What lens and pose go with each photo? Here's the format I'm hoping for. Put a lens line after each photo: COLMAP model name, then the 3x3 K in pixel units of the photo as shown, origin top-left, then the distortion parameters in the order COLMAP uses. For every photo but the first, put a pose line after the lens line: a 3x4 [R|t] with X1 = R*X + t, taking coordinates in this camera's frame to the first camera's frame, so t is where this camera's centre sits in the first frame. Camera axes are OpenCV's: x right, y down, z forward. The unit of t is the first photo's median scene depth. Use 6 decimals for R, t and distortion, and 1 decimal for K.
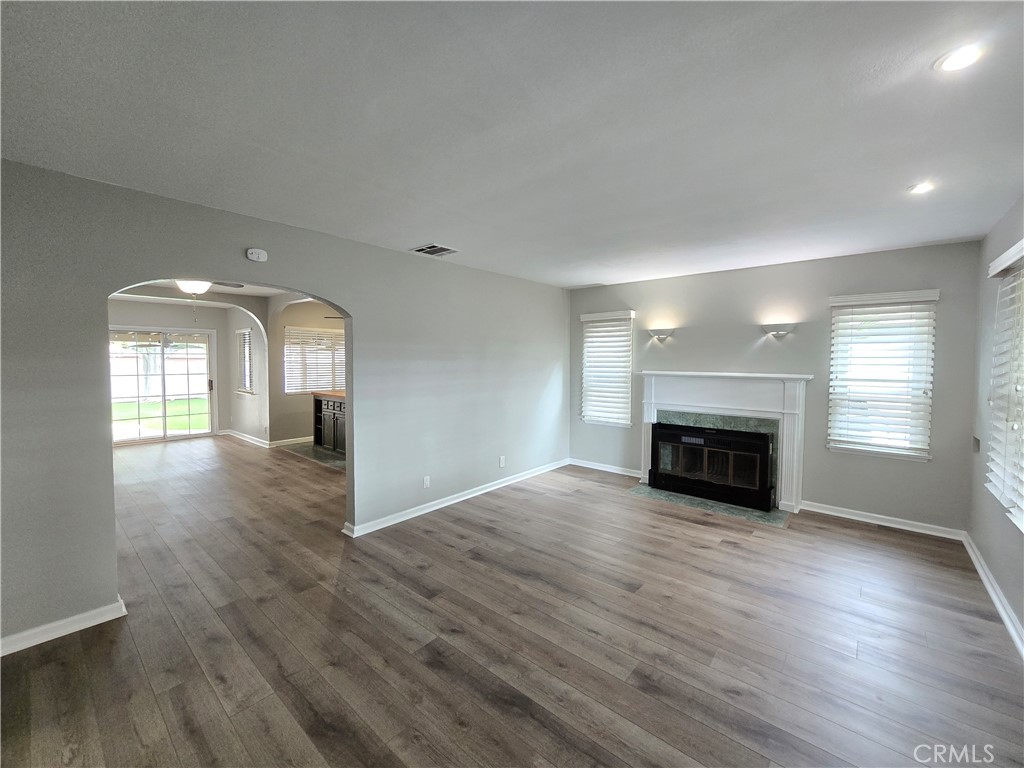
lens RADIAL K [[419.3, 0, 513.5], [0, 419.3, 378.8], [0, 0, 1]] dist [-0.003512, 0.000203]
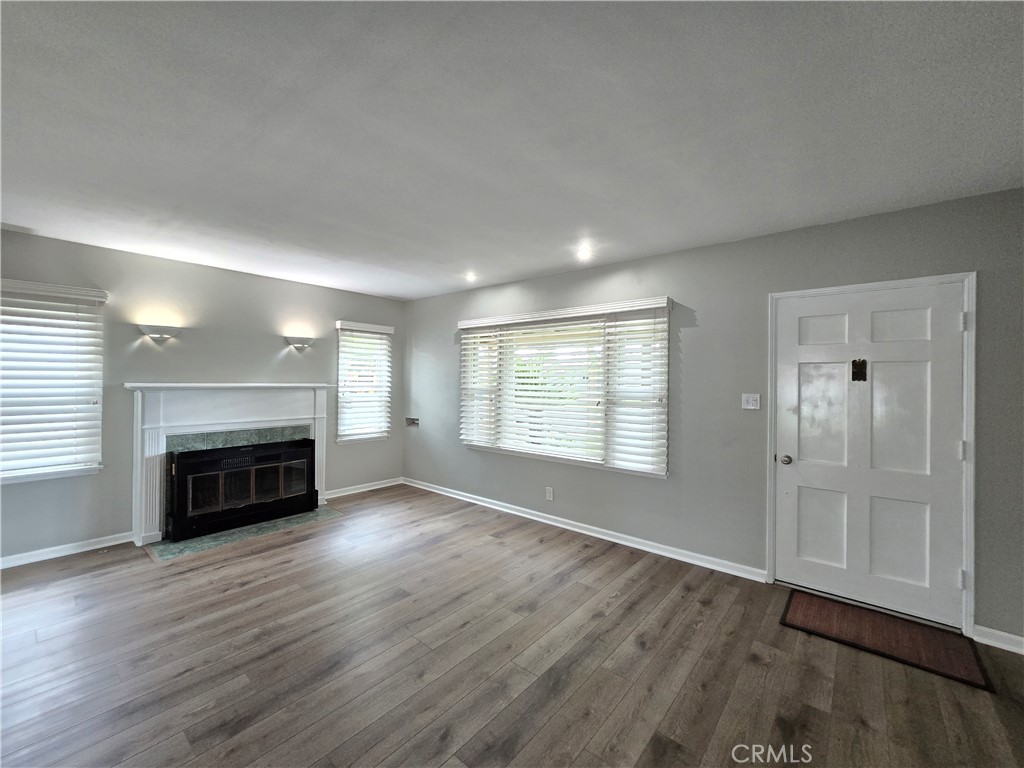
lens RADIAL K [[419.3, 0, 513.1], [0, 419.3, 381.0], [0, 0, 1]] dist [-0.003512, 0.000203]
pose [[-0.012922, -0.006790, 0.999893, -0.504958], [0.036778, 0.999297, 0.007261, -0.006137], [-0.999240, 0.036868, -0.012663, 0.510825]]
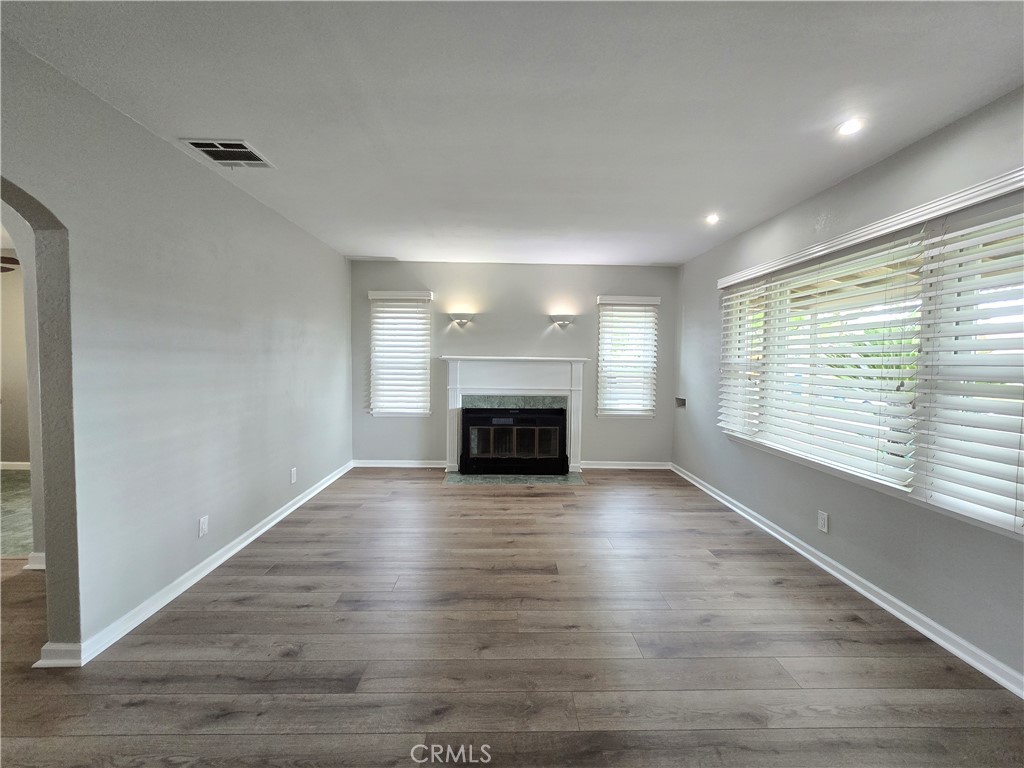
lens RADIAL K [[419.3, 0, 513.0], [0, 419.3, 378.0], [0, 0, 1]] dist [-0.003512, 0.000203]
pose [[0.741297, -0.024882, 0.670716, -0.291488], [0.021956, 0.999677, 0.012819, 0.030750], [-0.670818, 0.005223, 0.741604, 0.241558]]
